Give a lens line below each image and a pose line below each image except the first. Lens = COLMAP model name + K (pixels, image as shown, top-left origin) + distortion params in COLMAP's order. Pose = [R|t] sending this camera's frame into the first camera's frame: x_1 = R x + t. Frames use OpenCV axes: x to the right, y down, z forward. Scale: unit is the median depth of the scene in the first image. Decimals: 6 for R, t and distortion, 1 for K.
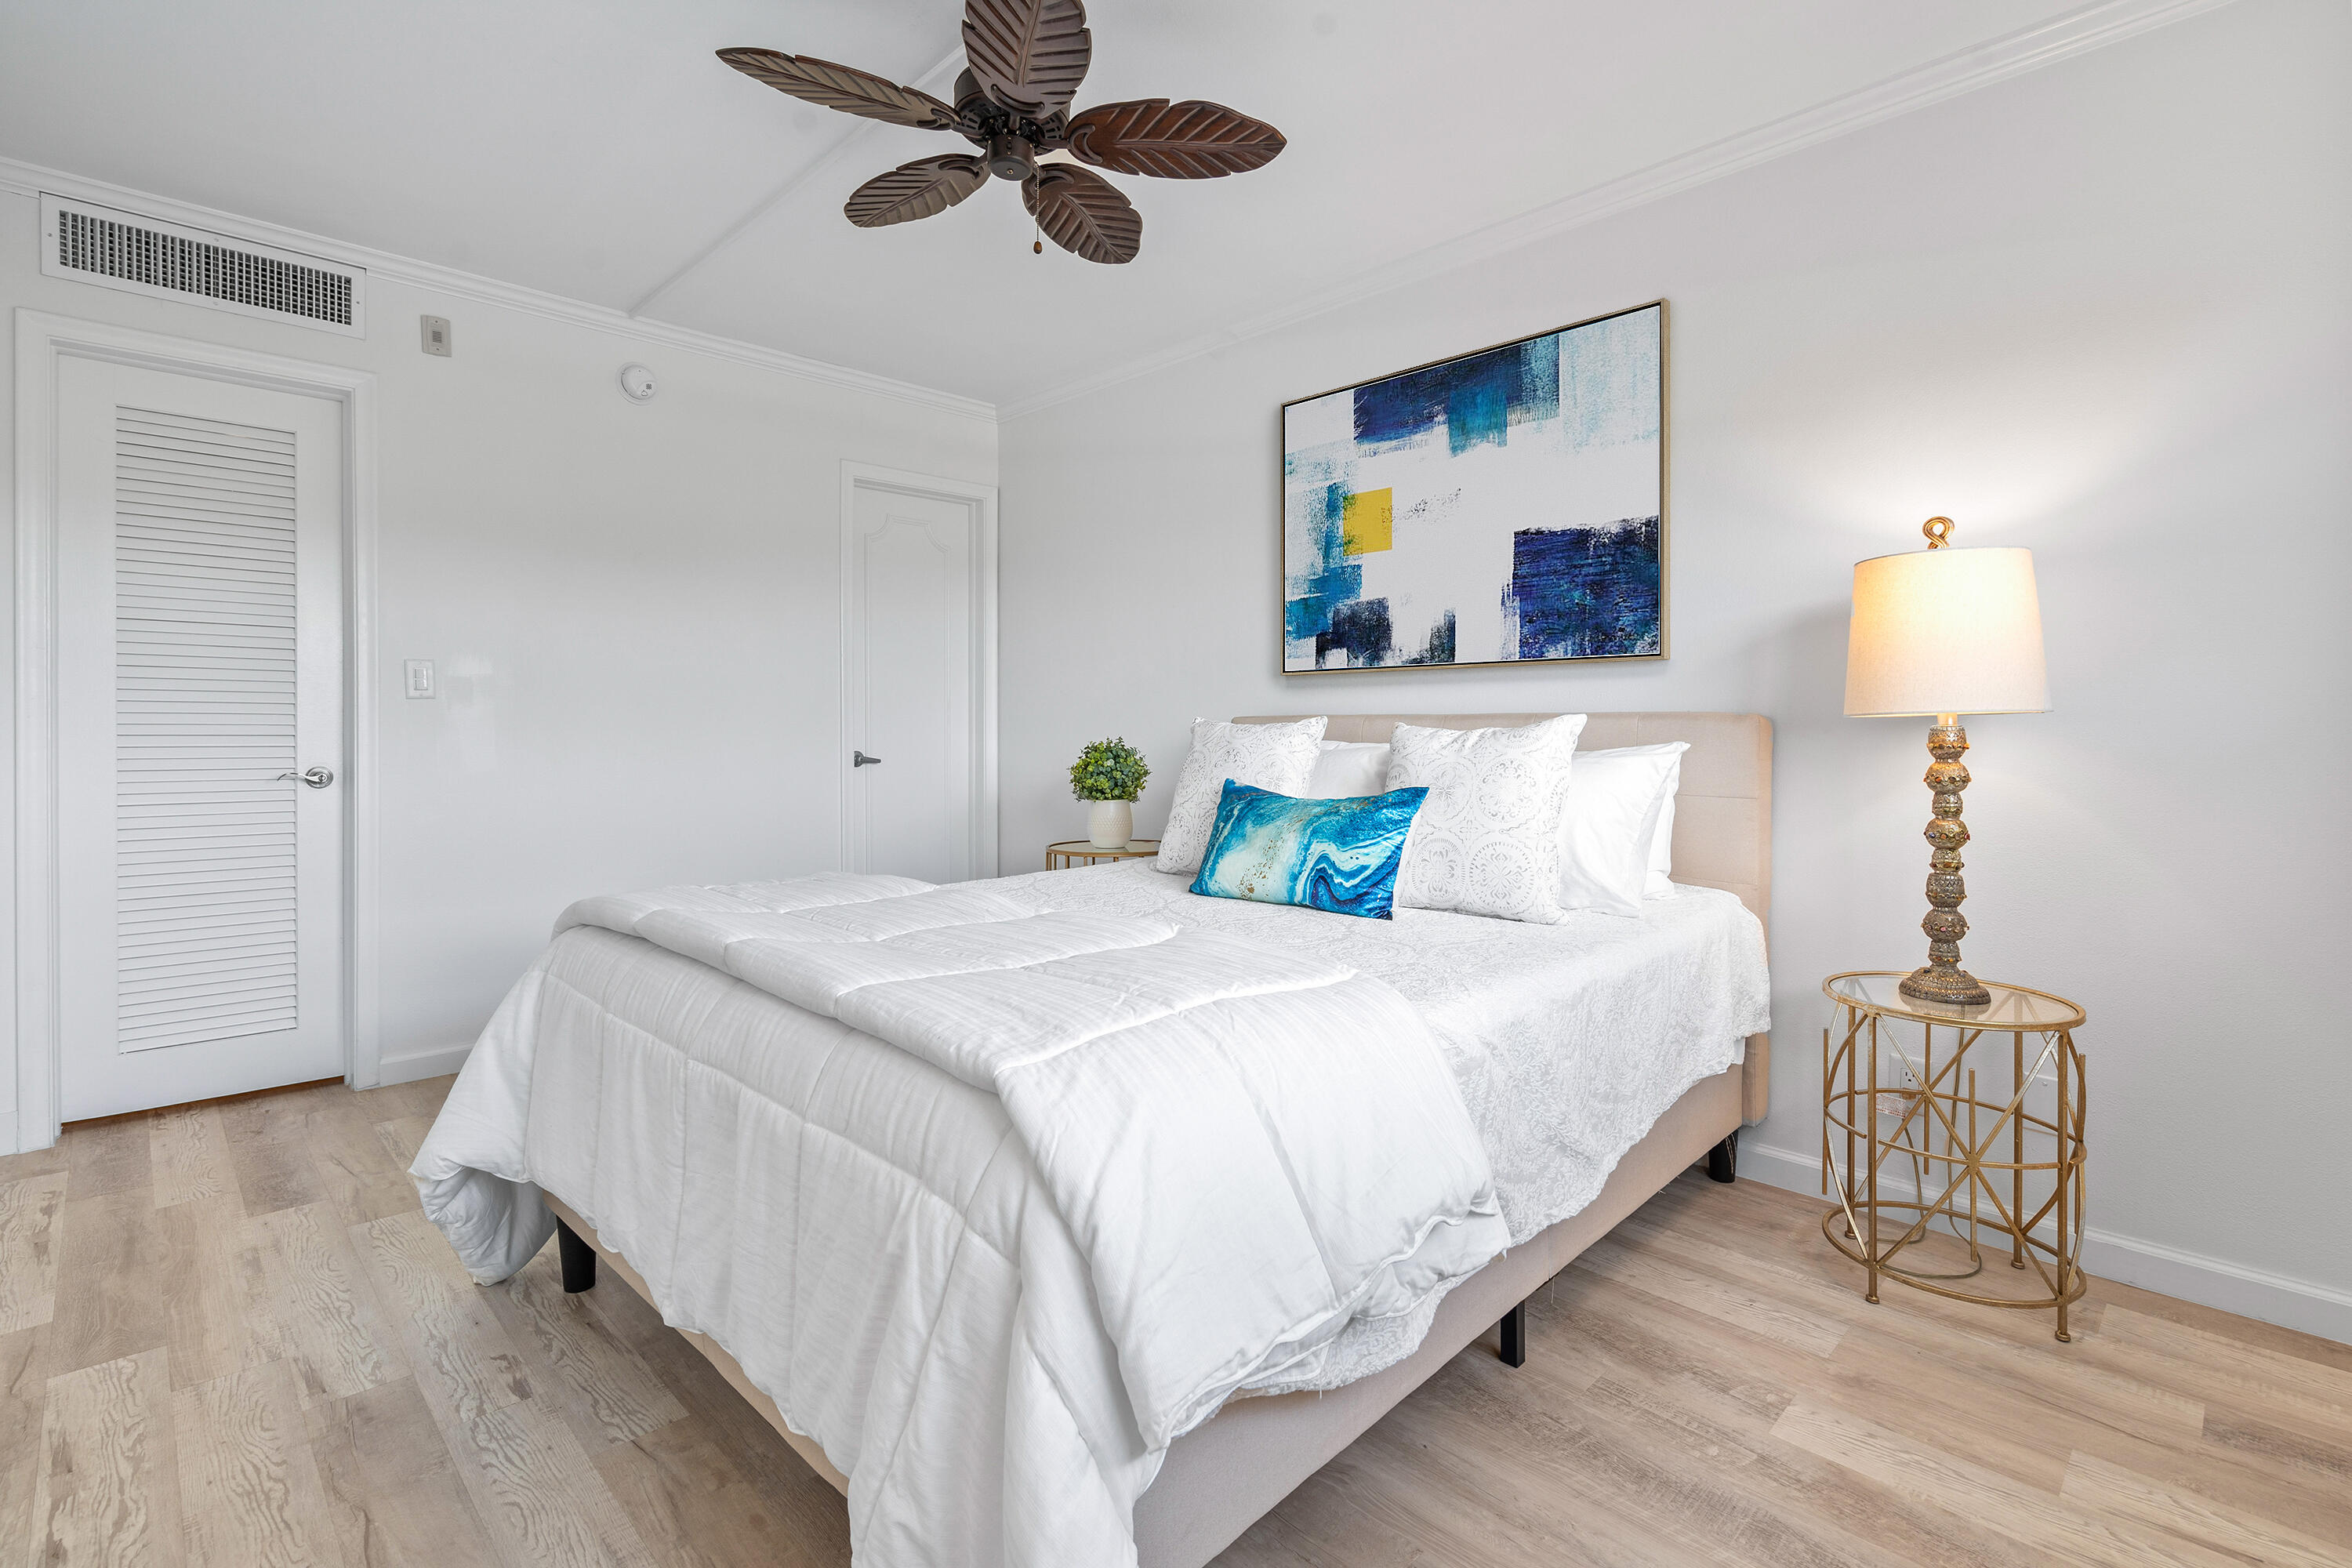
lens RADIAL K [[1094.8, 0, 1225.0], [0, 1094.8, 740.6], [0, 0, 1]] dist [-0.009237, 0.002256]
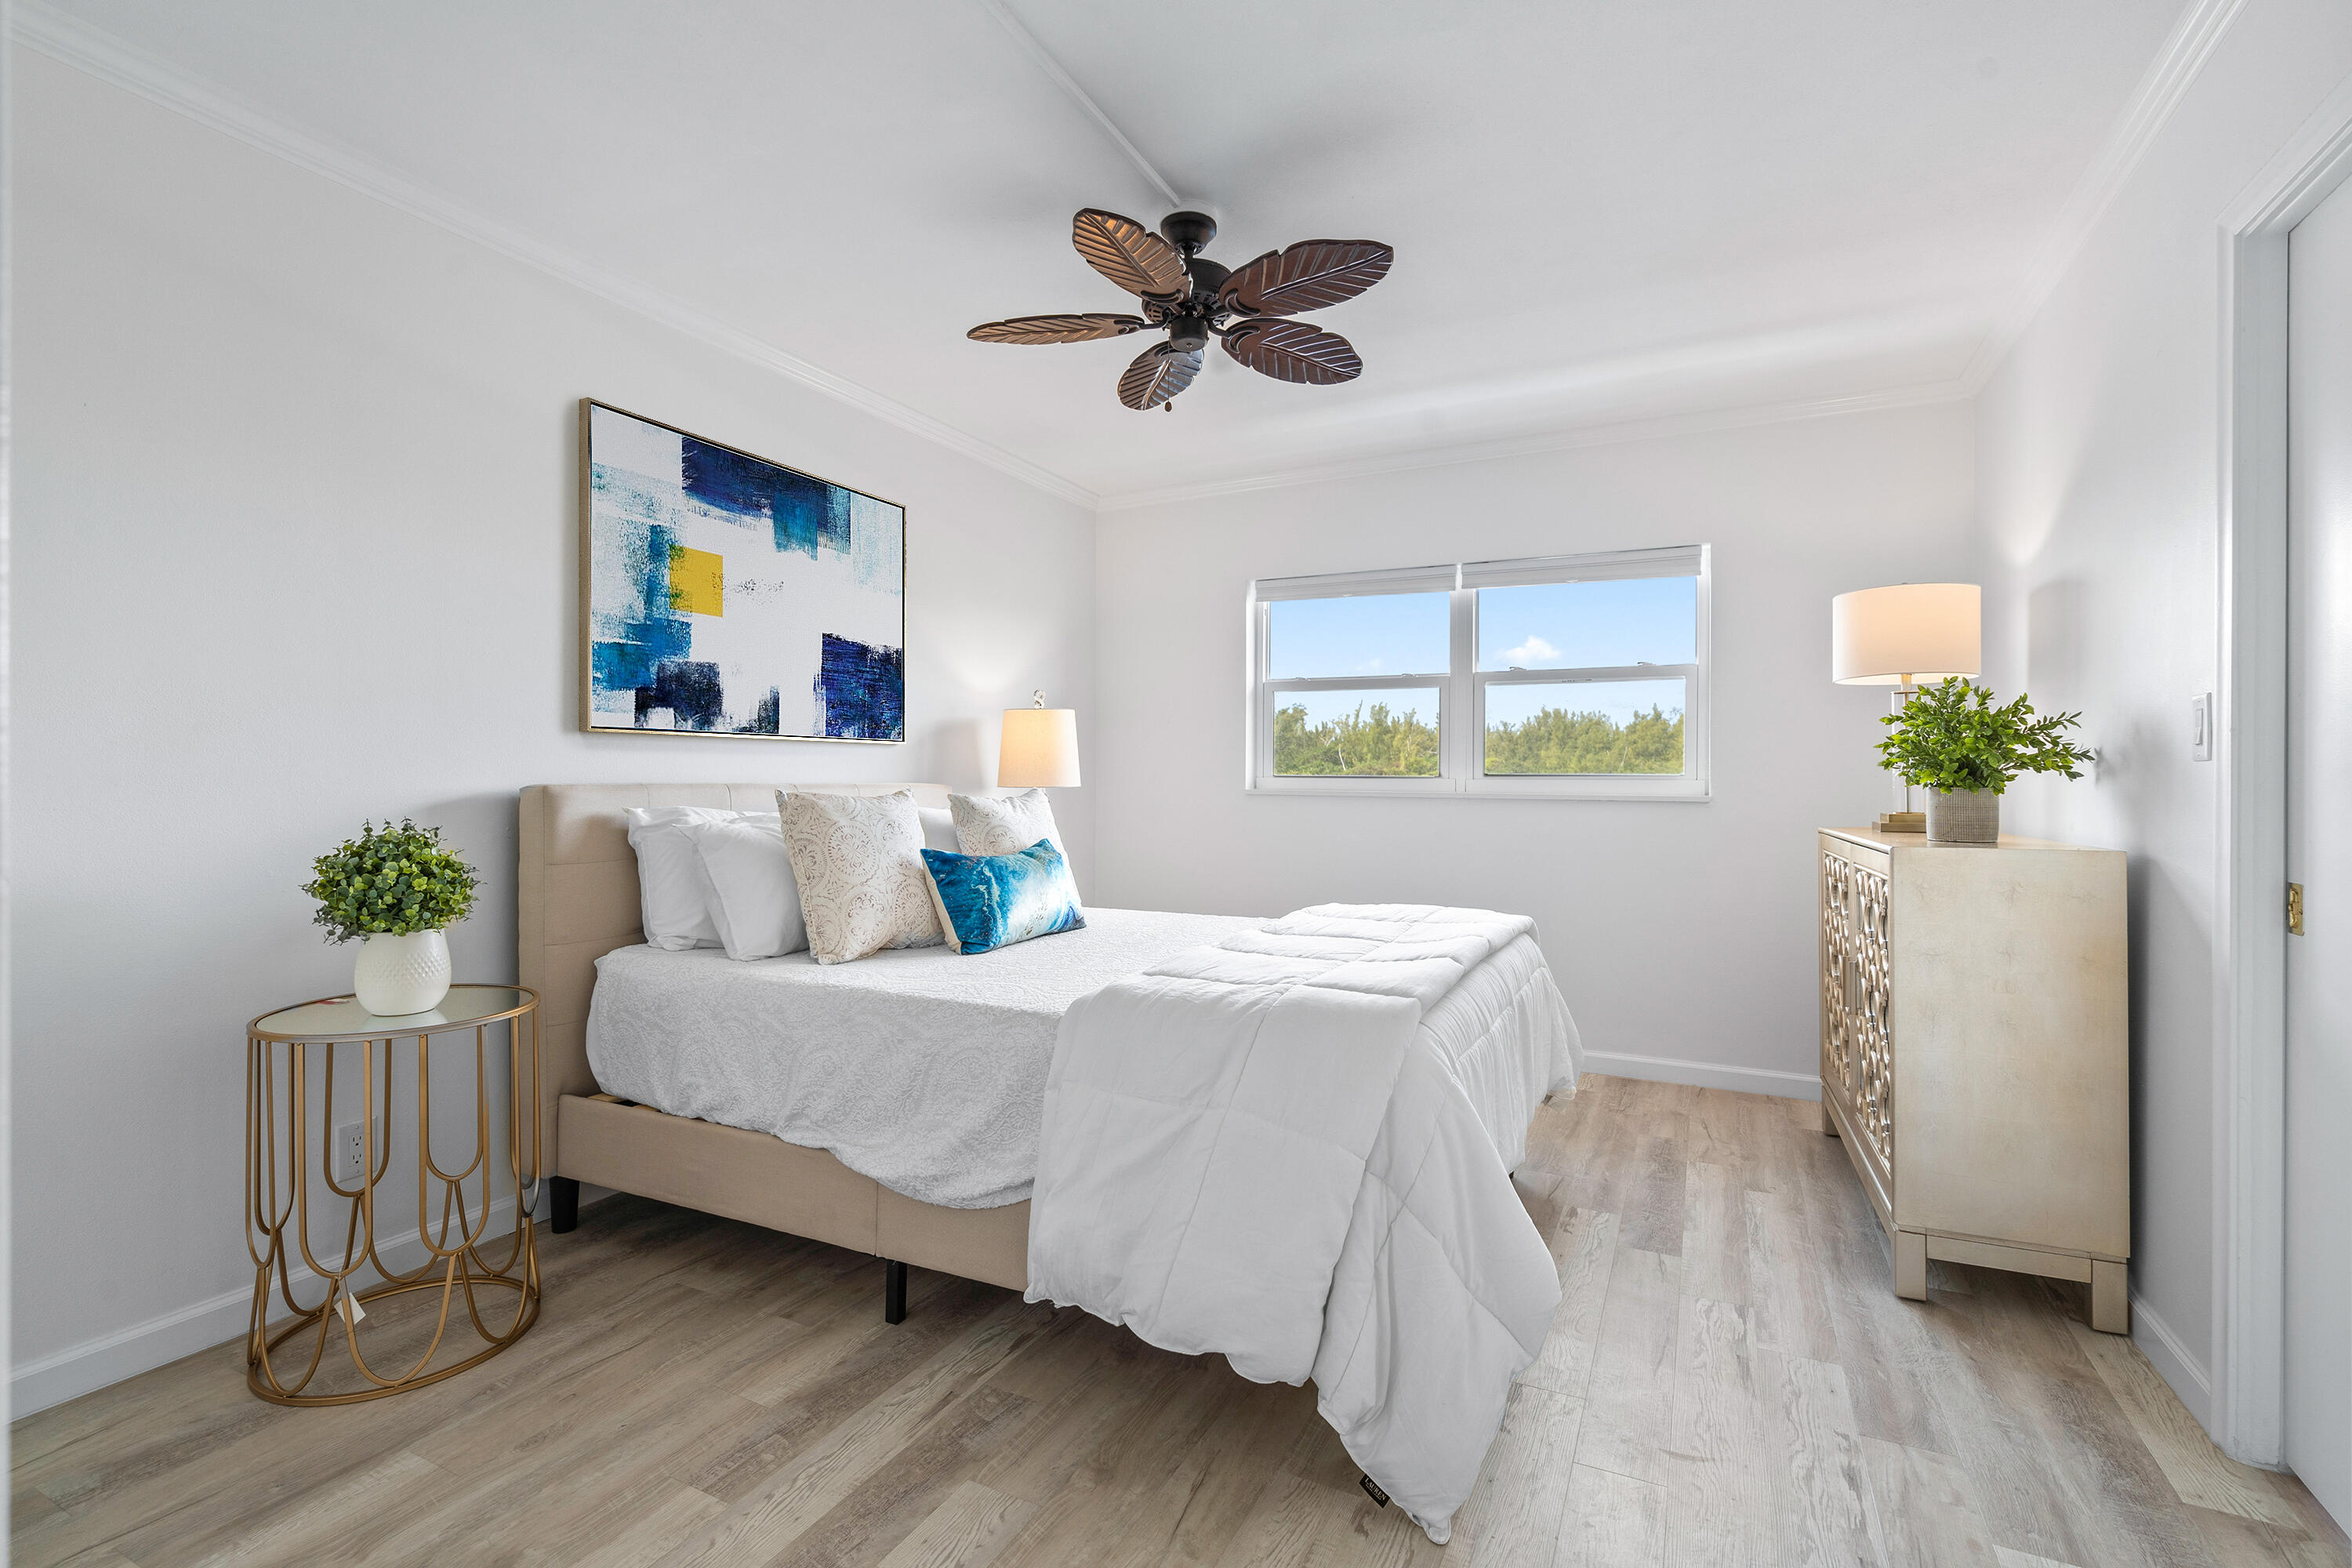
lens RADIAL K [[1094.8, 0, 1177.7], [0, 1094.8, 777.6], [0, 0, 1]] dist [-0.009237, 0.002256]
pose [[-0.319478, -0.001286, 0.947593, -0.939967], [0.009336, 0.999946, 0.004505, -0.026568], [-0.947548, 0.010286, -0.319449, 0.922604]]
